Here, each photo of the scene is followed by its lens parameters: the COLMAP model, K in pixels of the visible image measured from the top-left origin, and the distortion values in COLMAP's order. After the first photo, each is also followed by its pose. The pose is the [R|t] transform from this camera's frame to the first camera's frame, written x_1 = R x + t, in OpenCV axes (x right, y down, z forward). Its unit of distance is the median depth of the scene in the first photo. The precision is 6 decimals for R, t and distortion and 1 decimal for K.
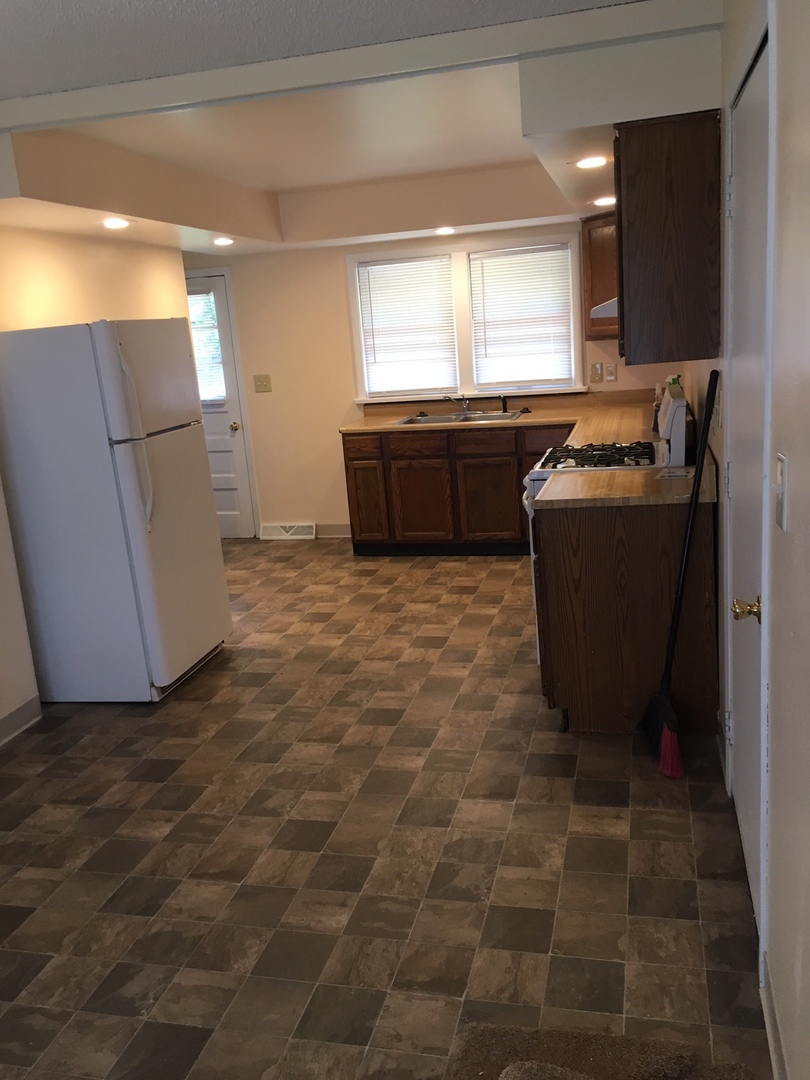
lens RADIAL K [[921.3, 0, 401.9], [0, 921.3, 541.7], [0, 0, 1]] dist [0.055544, -0.012731]
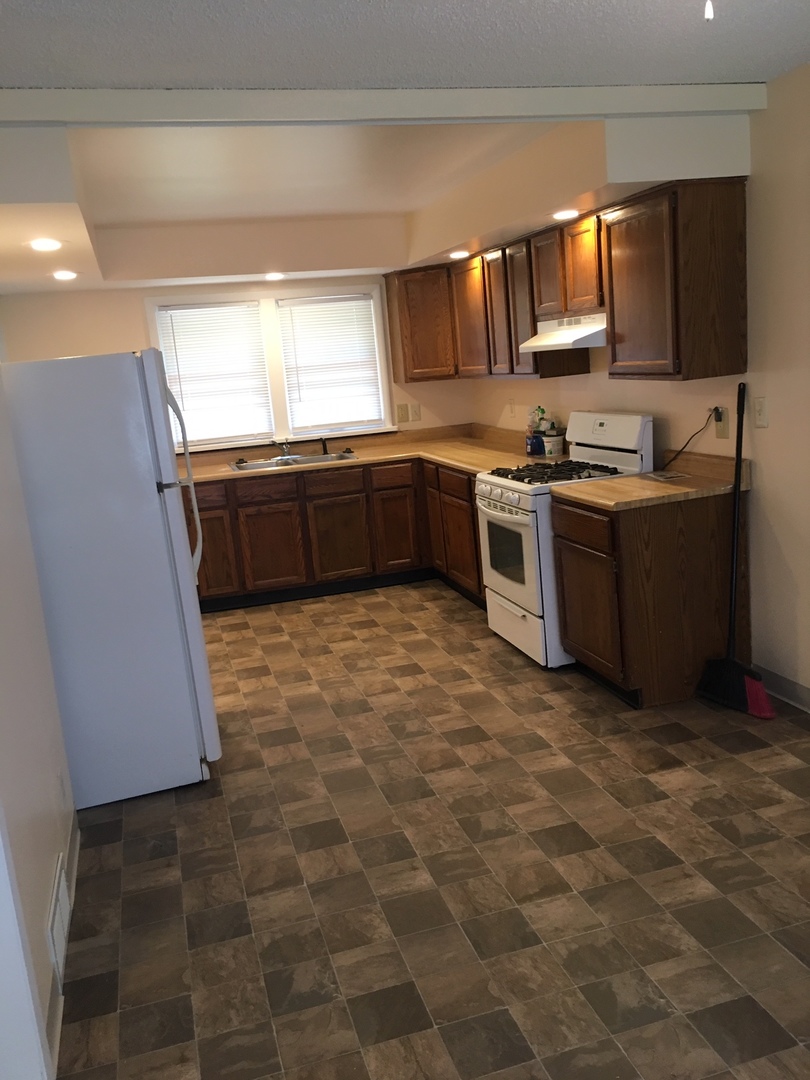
lens RADIAL K [[921.3, 0, 408.8], [0, 921.3, 542.6], [0, 0, 1]] dist [0.055544, -0.012731]
pose [[0.862270, -0.099899, 0.496498, -0.522638], [0.134216, 0.990375, -0.033823, 0.005787], [-0.488340, 0.095803, 0.867379, 0.127249]]
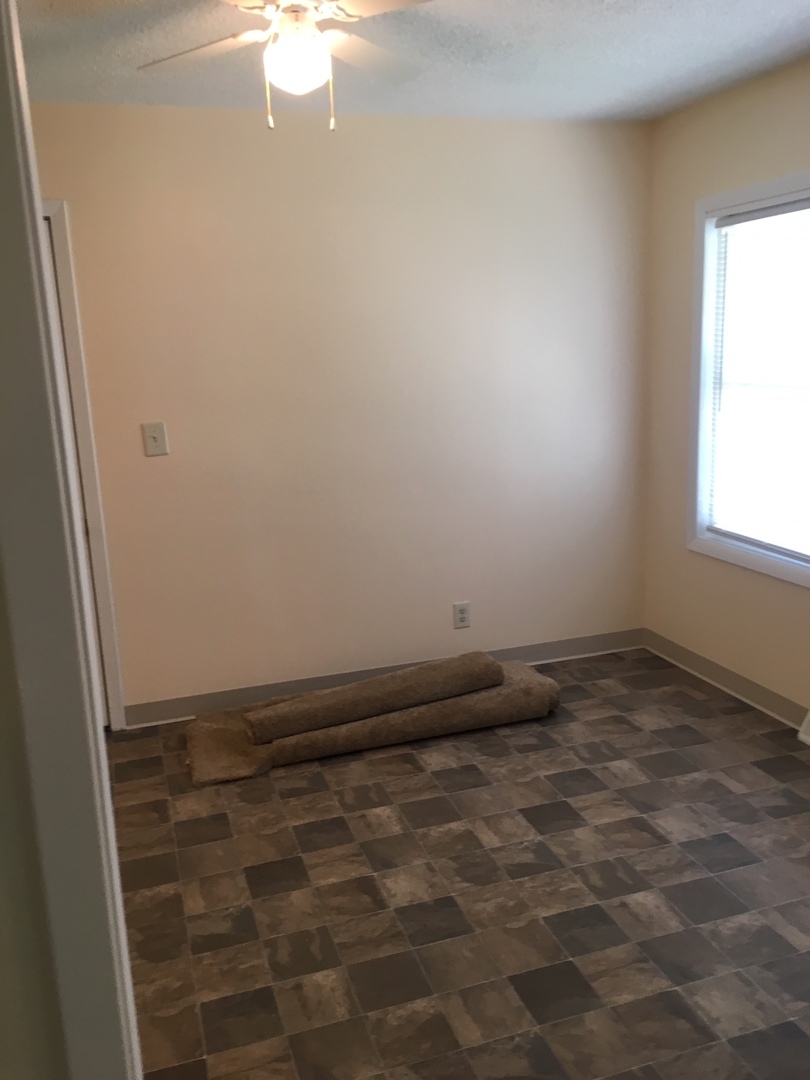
lens RADIAL K [[921.3, 0, 403.8], [0, 921.3, 542.4], [0, 0, 1]] dist [0.055544, -0.012731]
pose [[-0.526362, -0.090270, 0.845455, -0.627455], [0.267443, 0.926301, 0.265406, -0.207549], [-0.807104, 0.365811, -0.463427, 1.089871]]
